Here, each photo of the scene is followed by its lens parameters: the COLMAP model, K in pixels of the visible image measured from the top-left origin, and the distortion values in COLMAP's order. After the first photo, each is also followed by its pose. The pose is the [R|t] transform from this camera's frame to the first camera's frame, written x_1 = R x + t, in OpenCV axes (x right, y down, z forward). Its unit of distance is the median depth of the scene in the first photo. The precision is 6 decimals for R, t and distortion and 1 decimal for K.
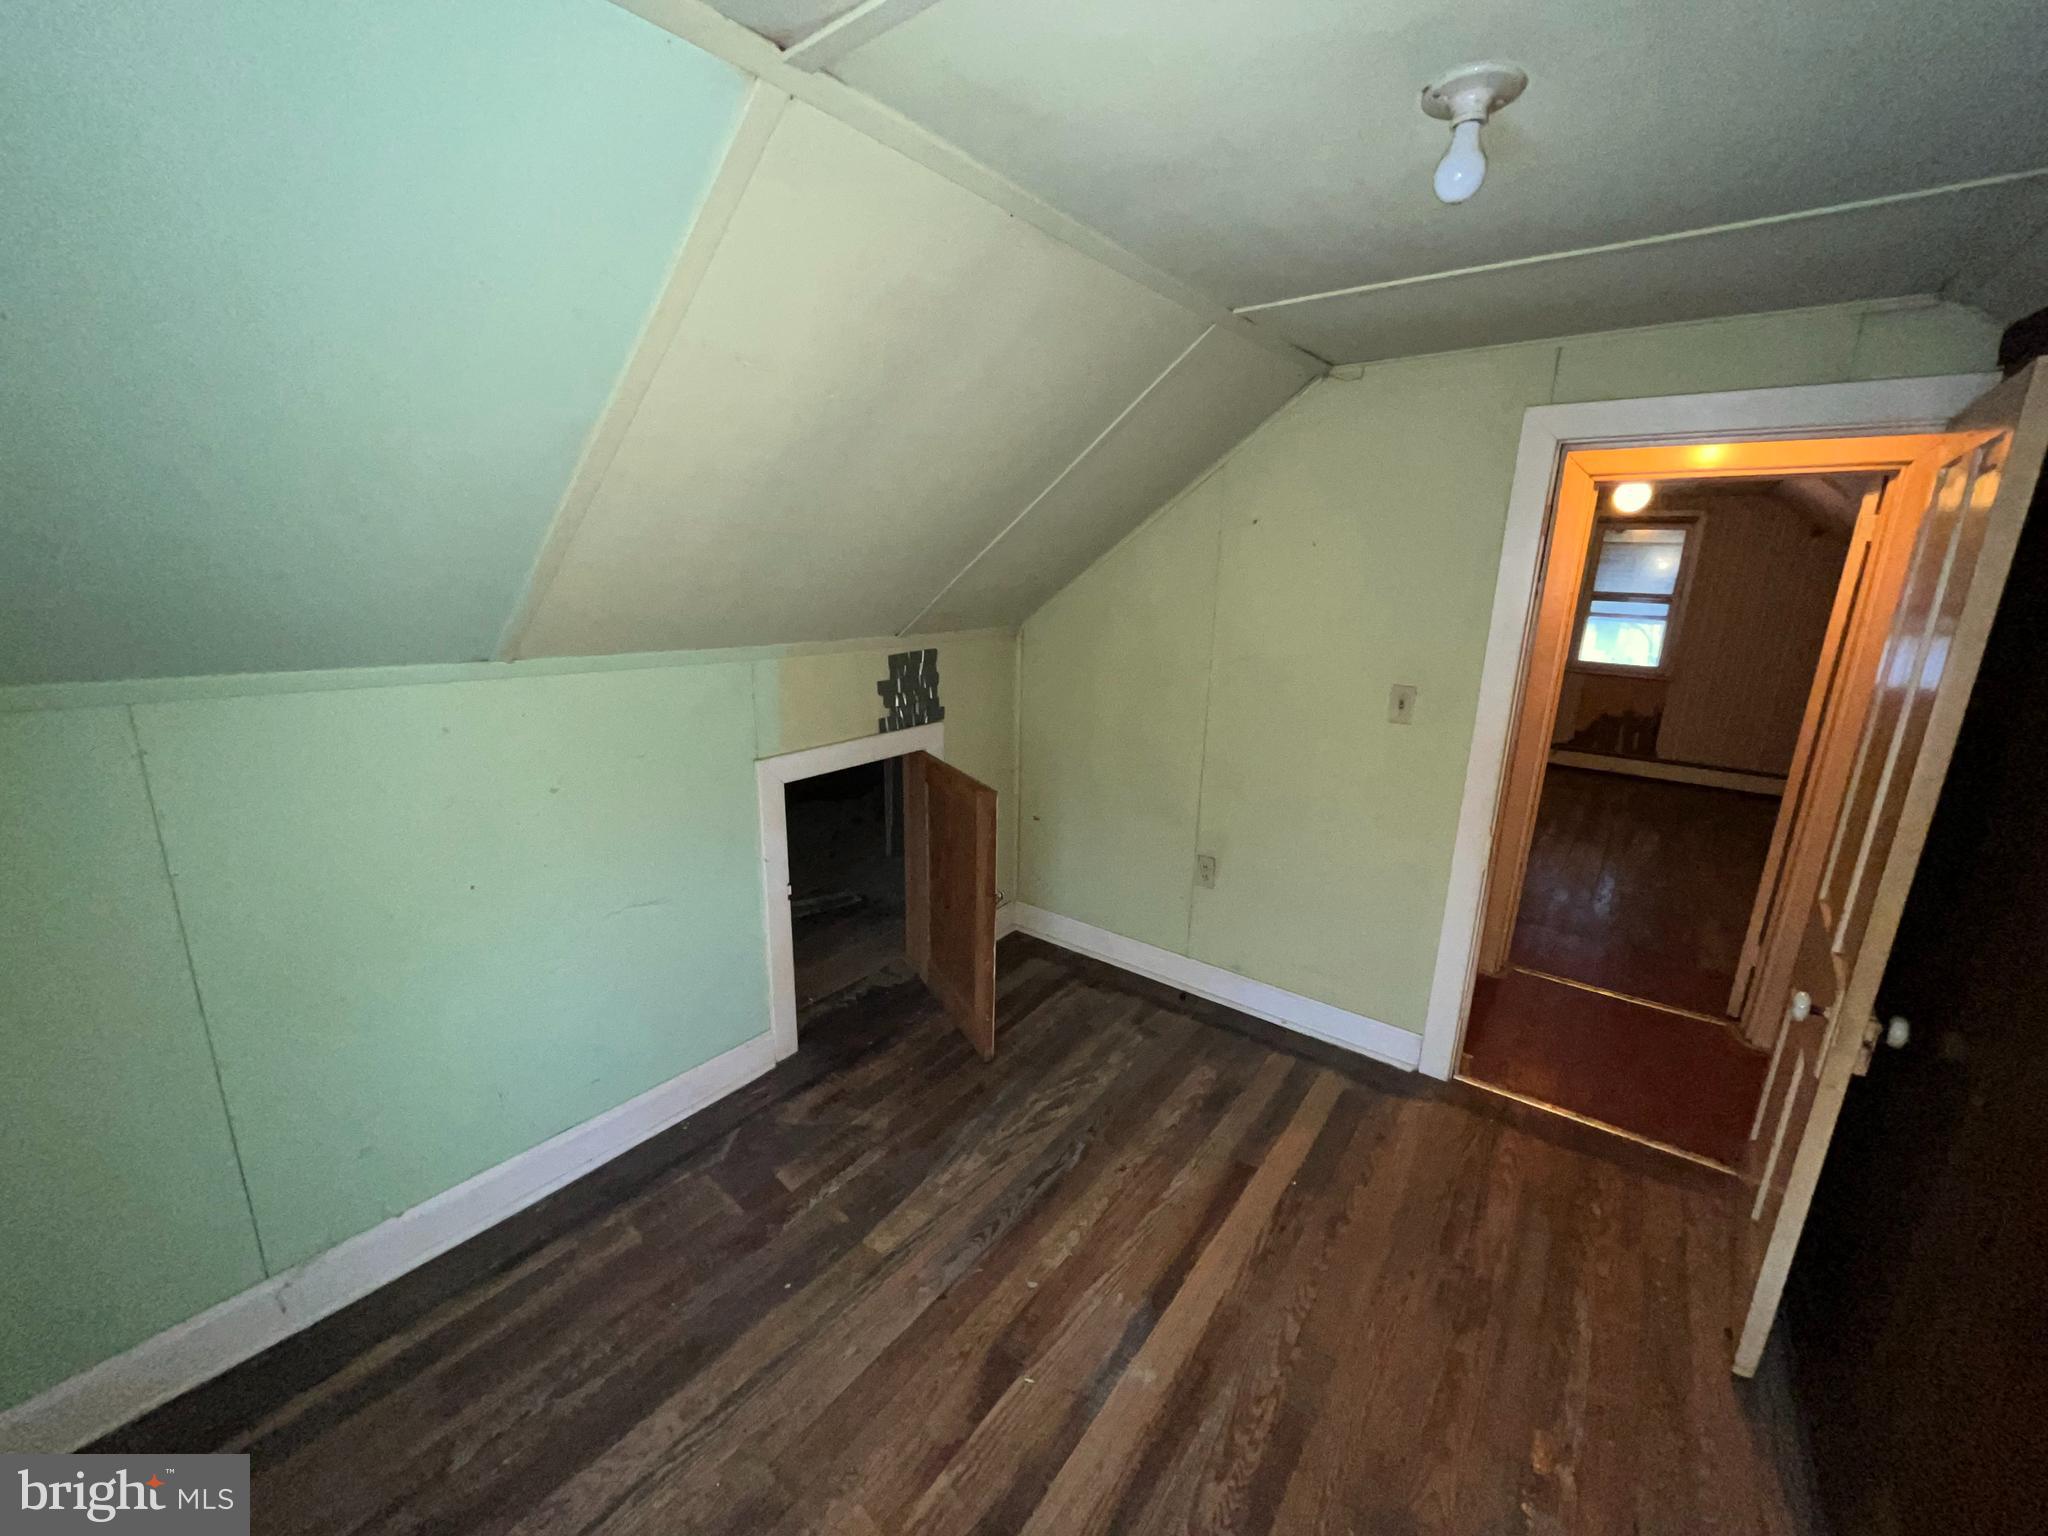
lens RADIAL K [[826.7, 0, 1020.7], [0, 826.7, 769.6], [0, 0, 1]] dist [-0.001431, -0.000491]
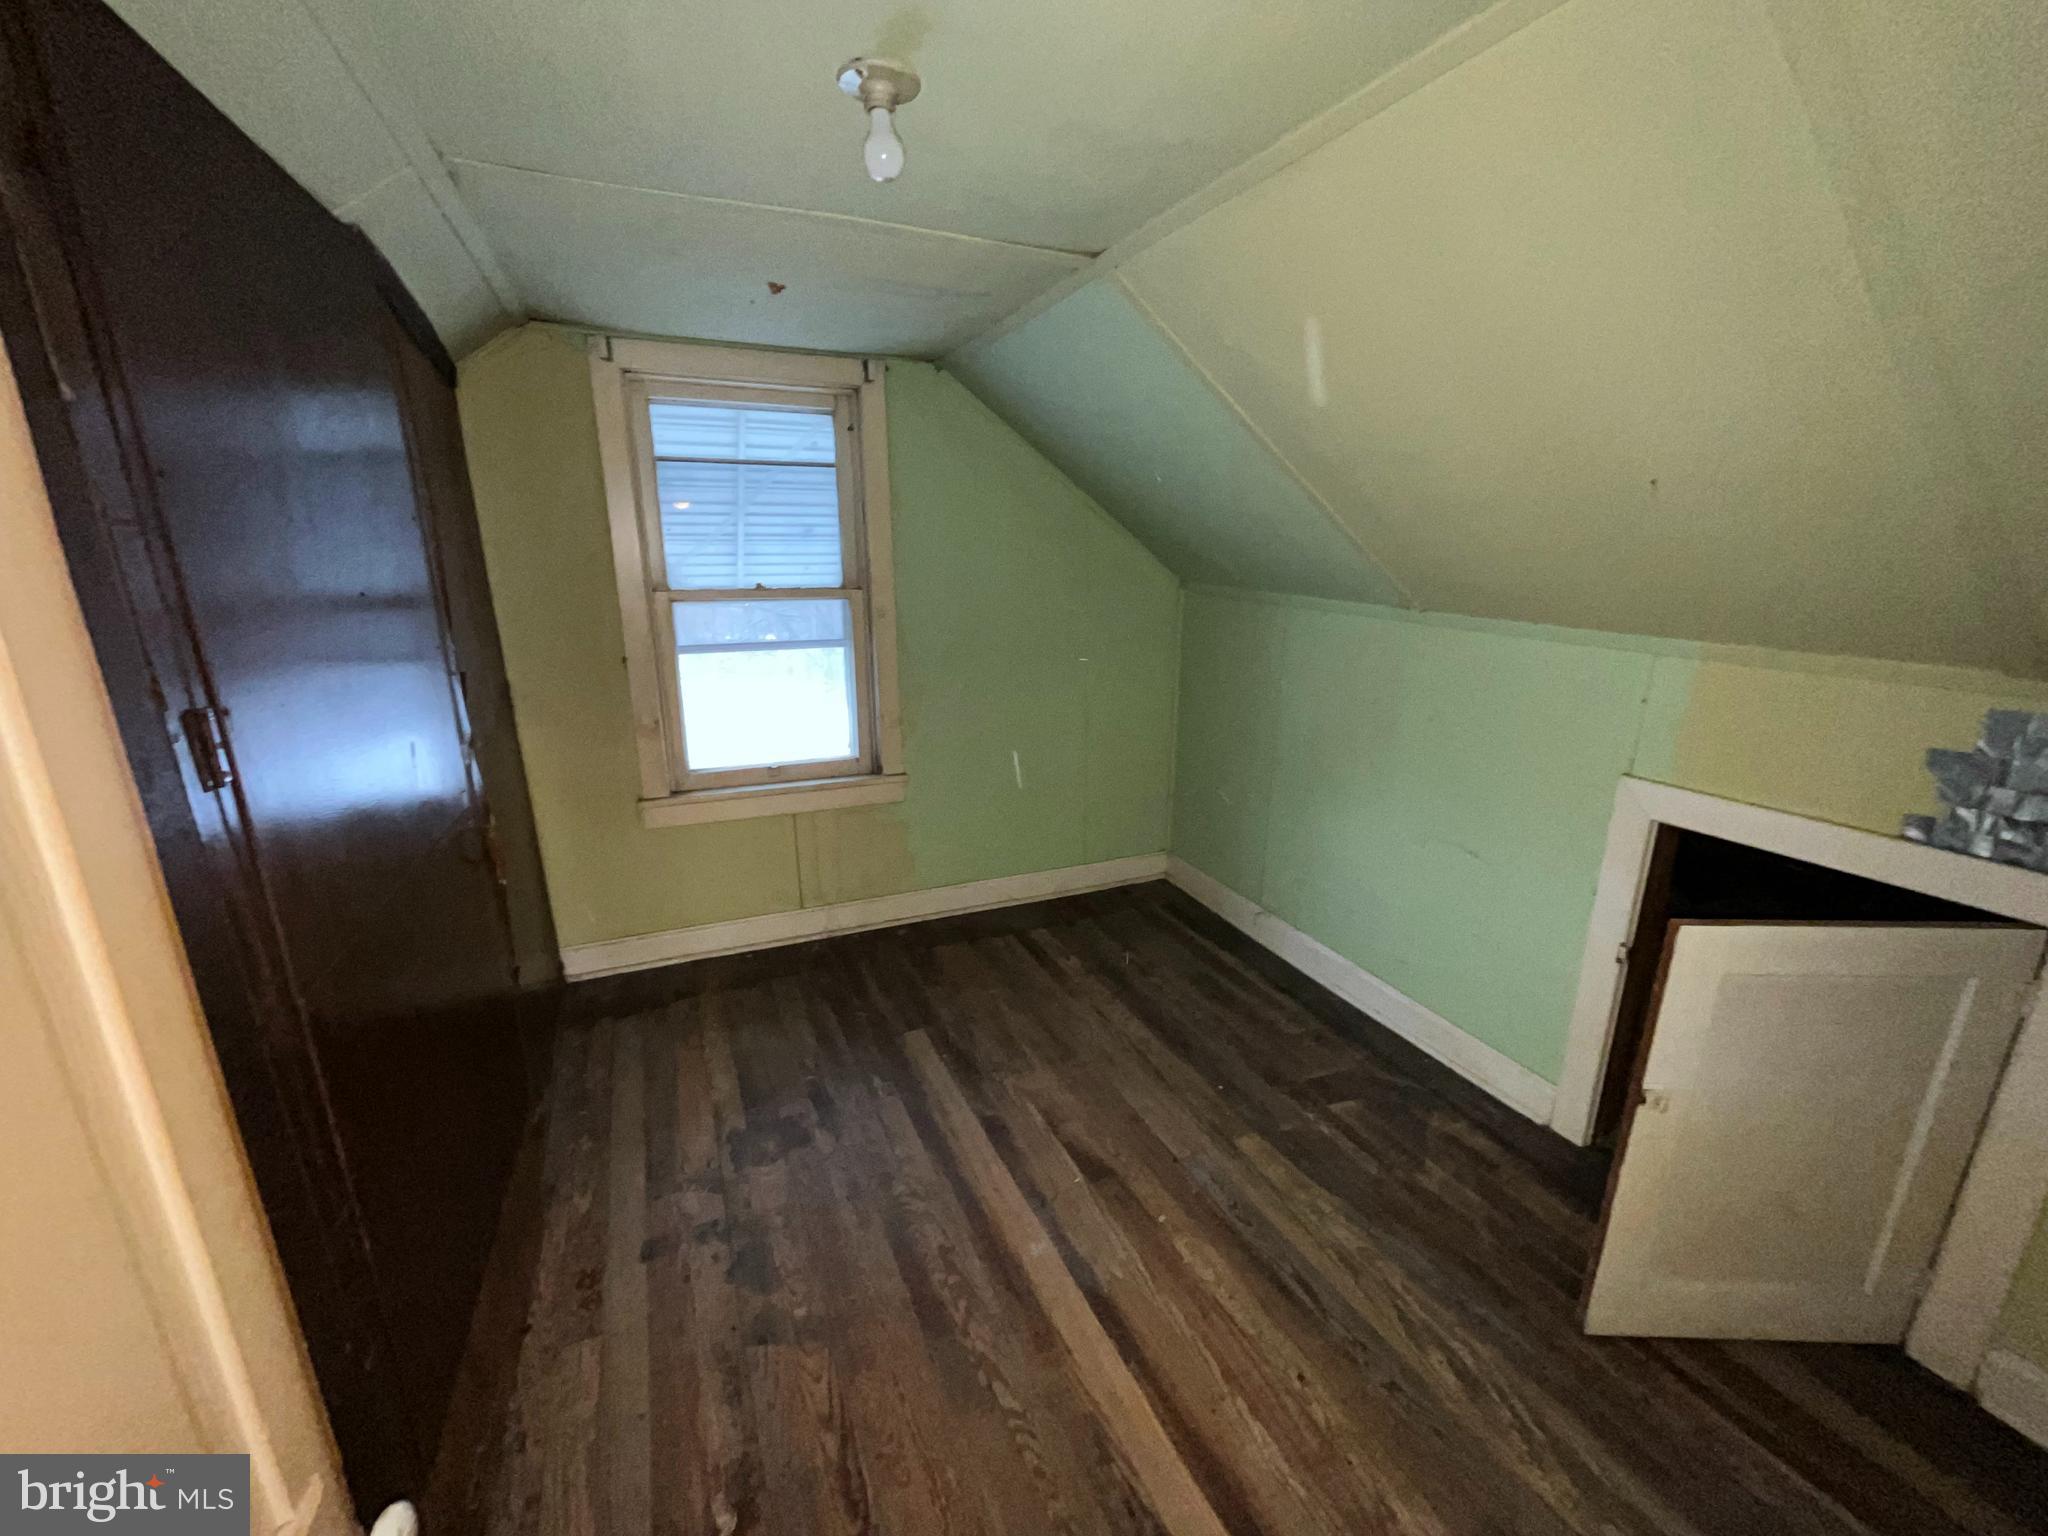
lens RADIAL K [[826.7, 0, 1020.7], [0, 826.7, 769.6], [0, 0, 1]] dist [-0.001431, -0.000491]
pose [[-0.484572, 0.210781, -0.848977, 0.862116], [-0.226807, 0.907070, 0.354659, -0.220433], [0.844837, 0.364411, -0.391734, 1.042538]]
